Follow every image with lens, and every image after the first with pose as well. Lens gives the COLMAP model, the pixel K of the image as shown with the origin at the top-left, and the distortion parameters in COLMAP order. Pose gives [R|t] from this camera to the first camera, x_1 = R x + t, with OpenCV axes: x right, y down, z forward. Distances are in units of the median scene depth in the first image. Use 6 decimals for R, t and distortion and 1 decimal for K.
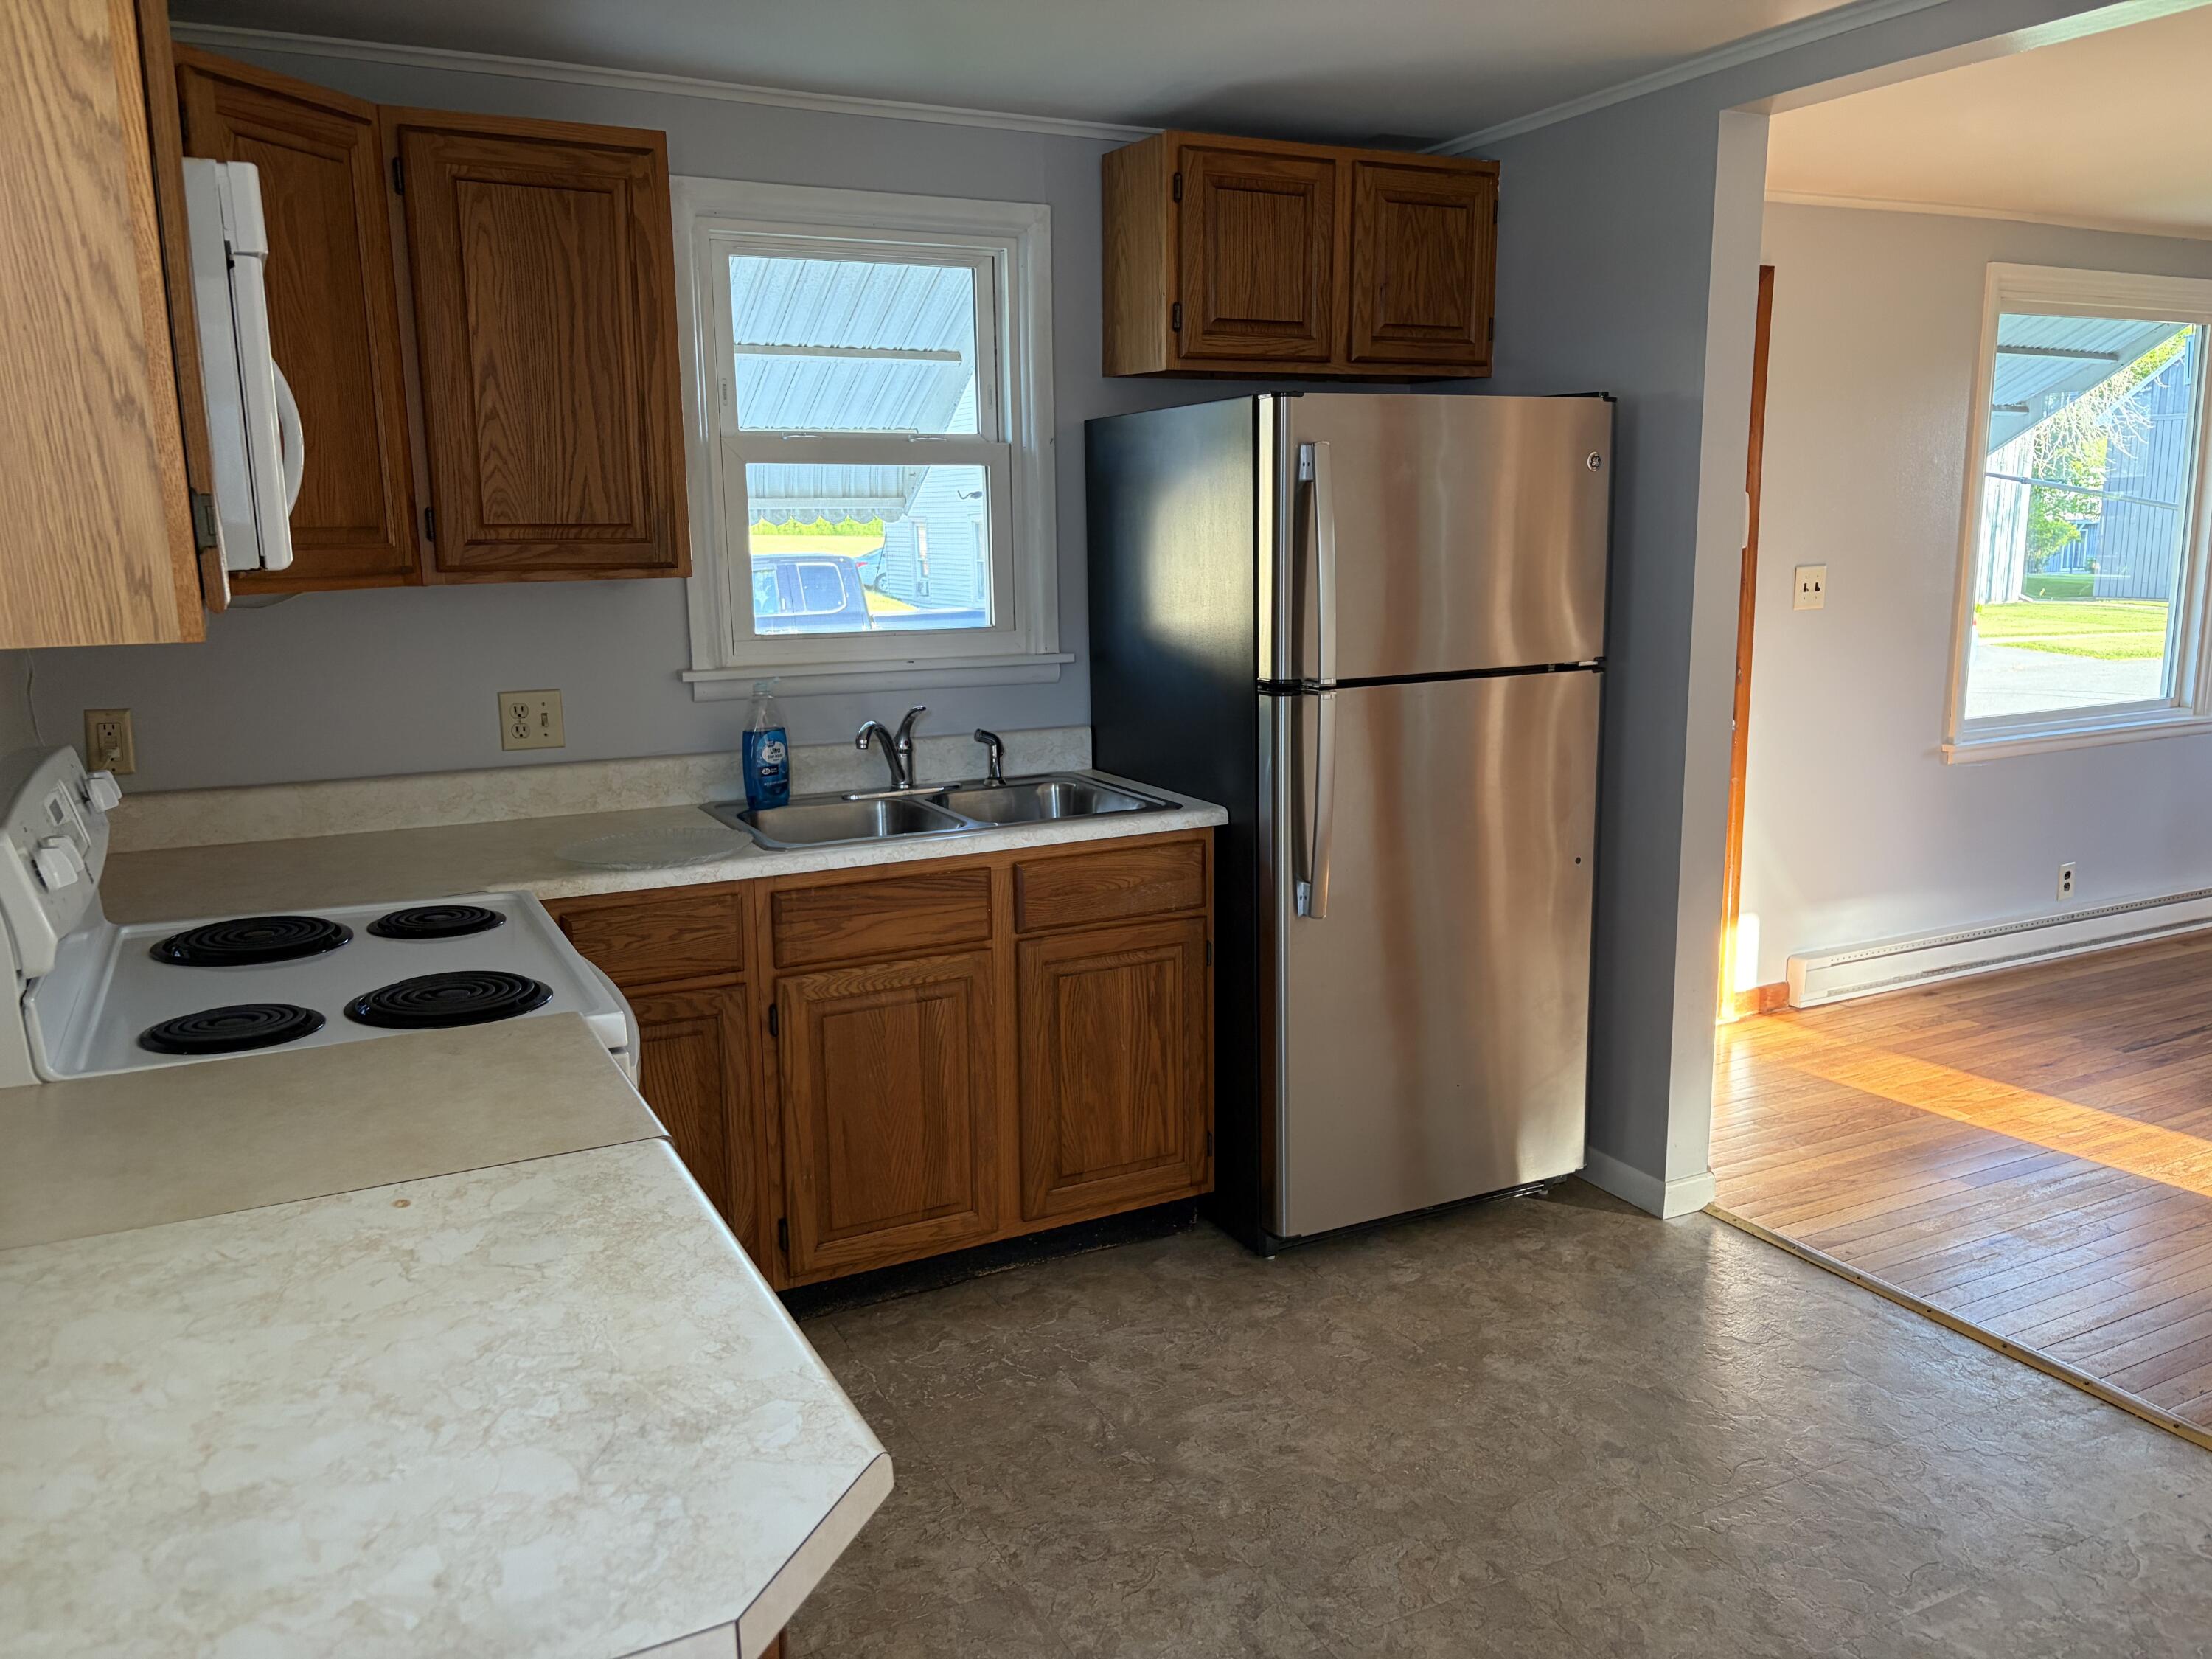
lens RADIAL K [[1694.4, 0, 1113.7], [0, 1694.4, 849.1], [0, 0, 1]] dist [0.048113, -0.015290]
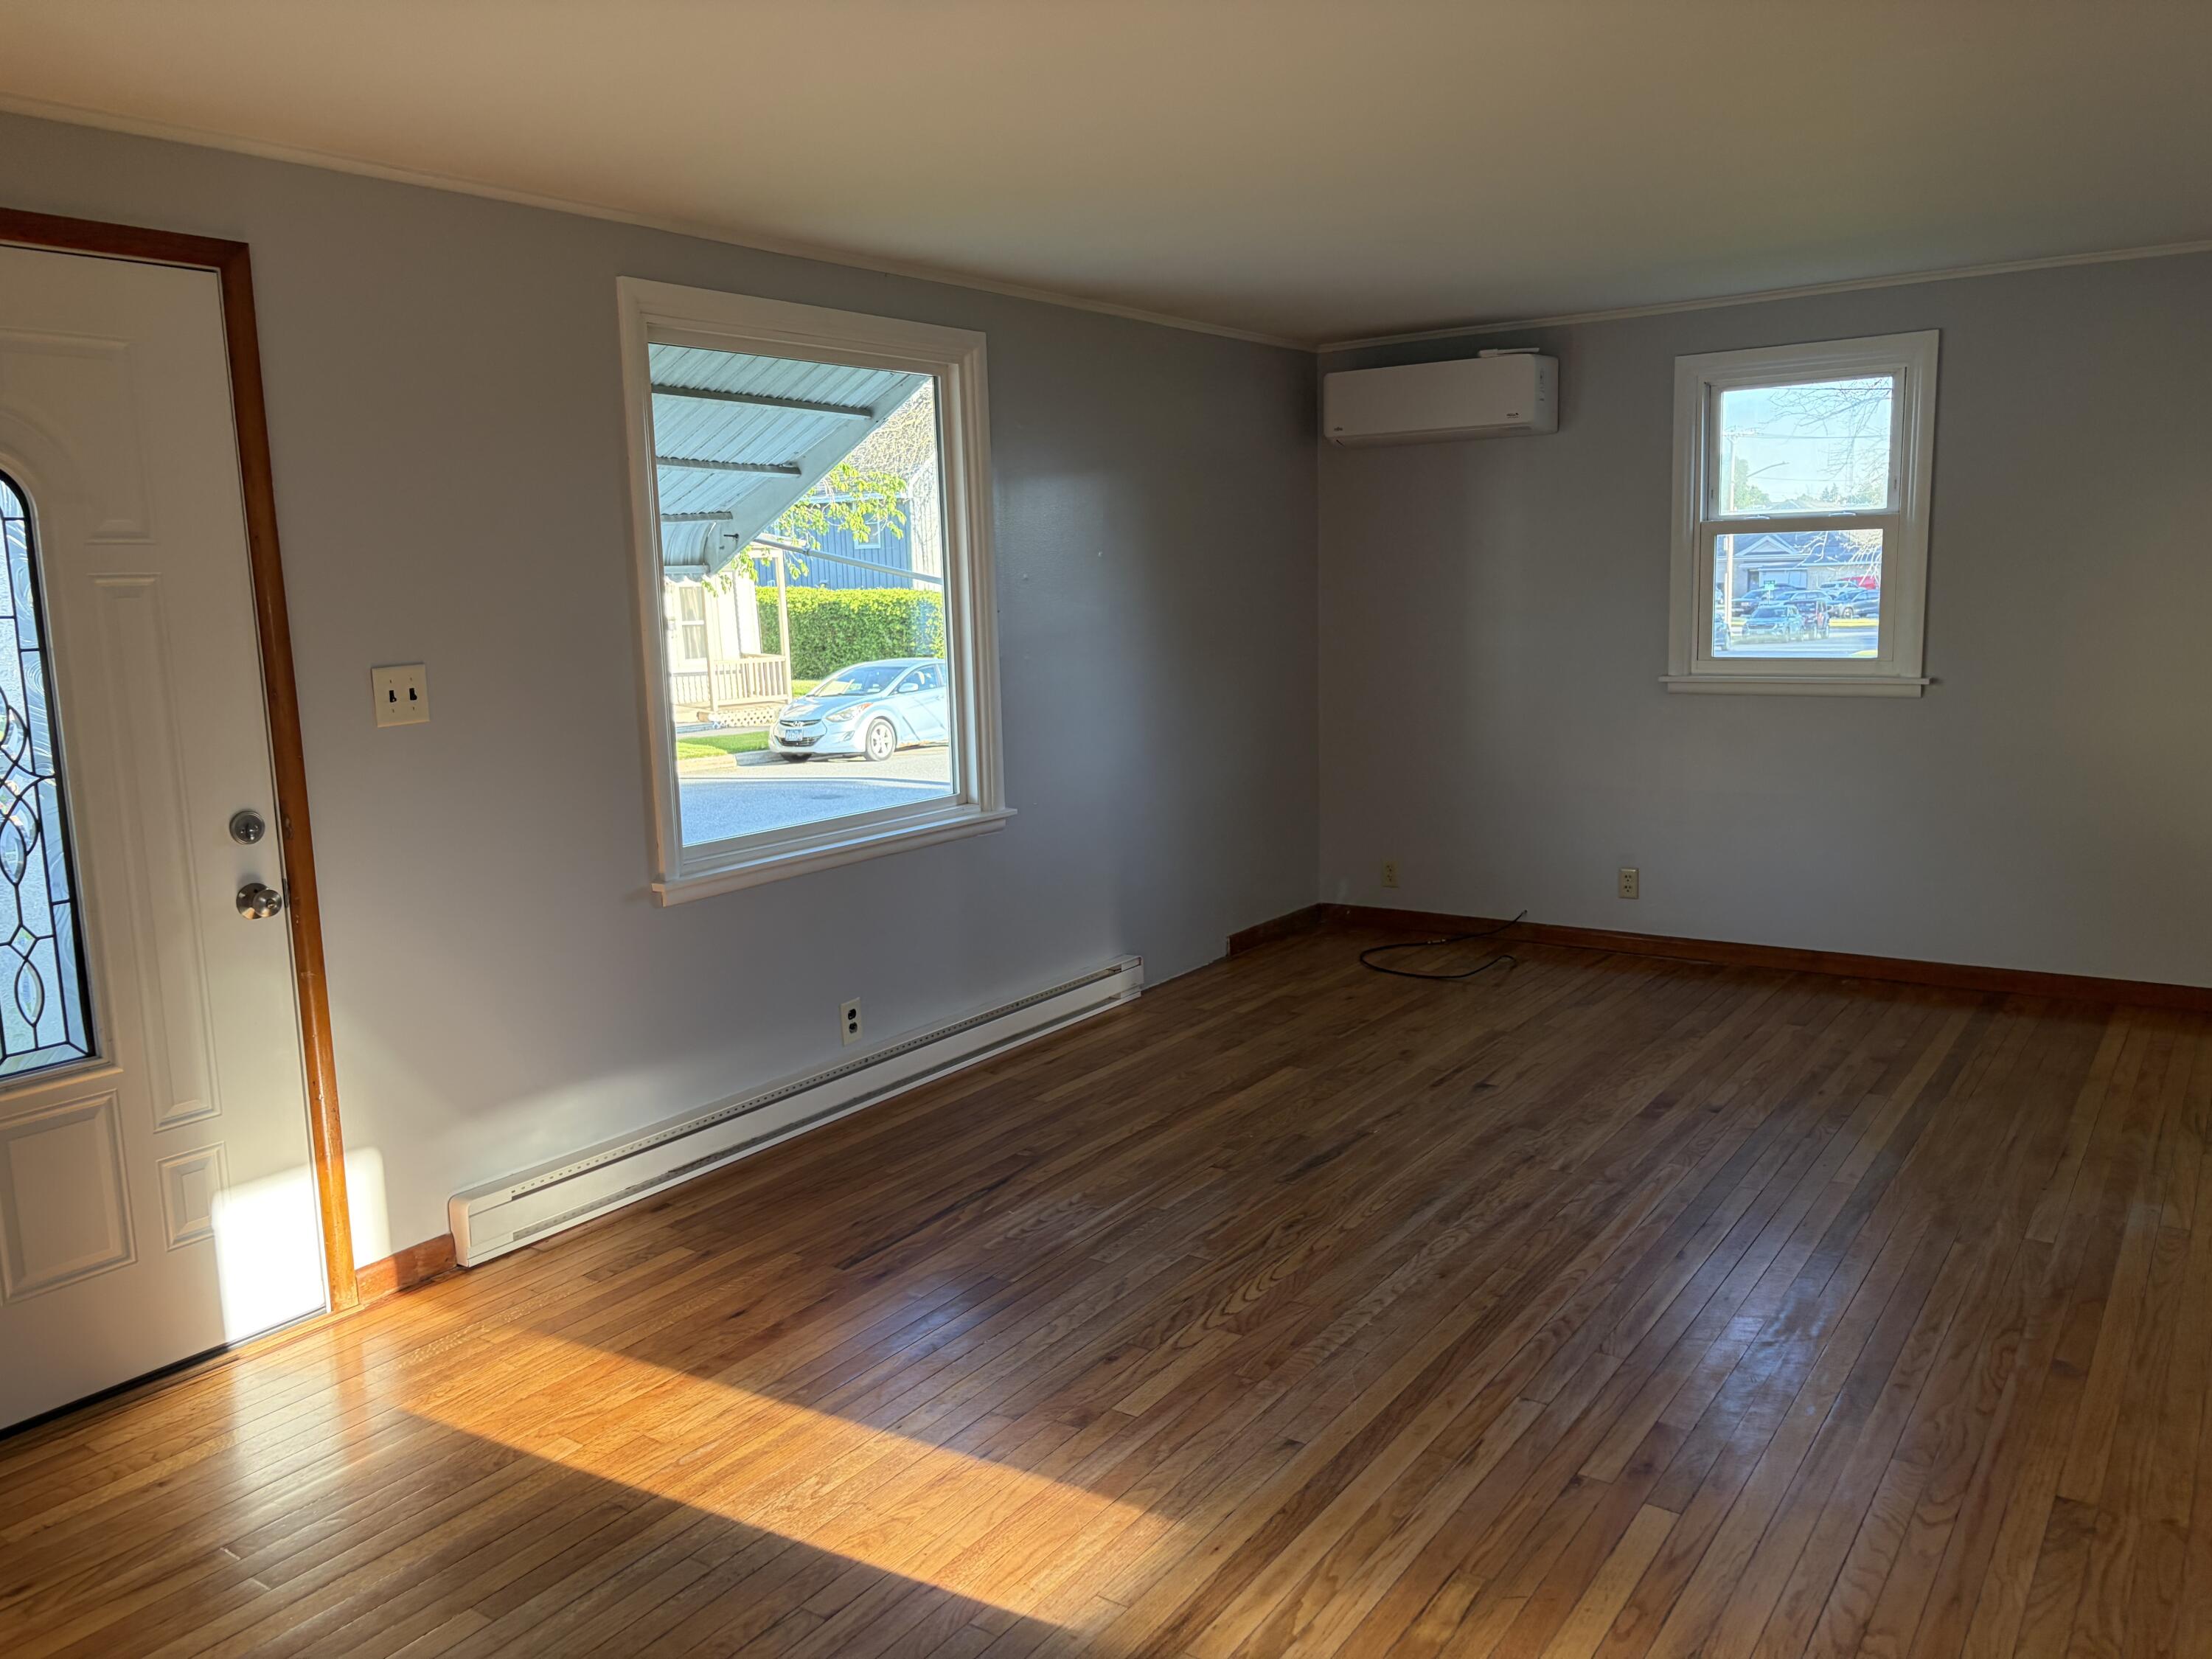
lens RADIAL K [[1694.4, 0, 1106.4], [0, 1694.4, 810.3], [0, 0, 1]] dist [0.048113, -0.015290]
pose [[0.888612, -0.075153, 0.452460, 0.330032], [0.100698, 0.994383, -0.032602, -0.049416], [-0.447468, 0.074533, 0.891189, 0.217409]]
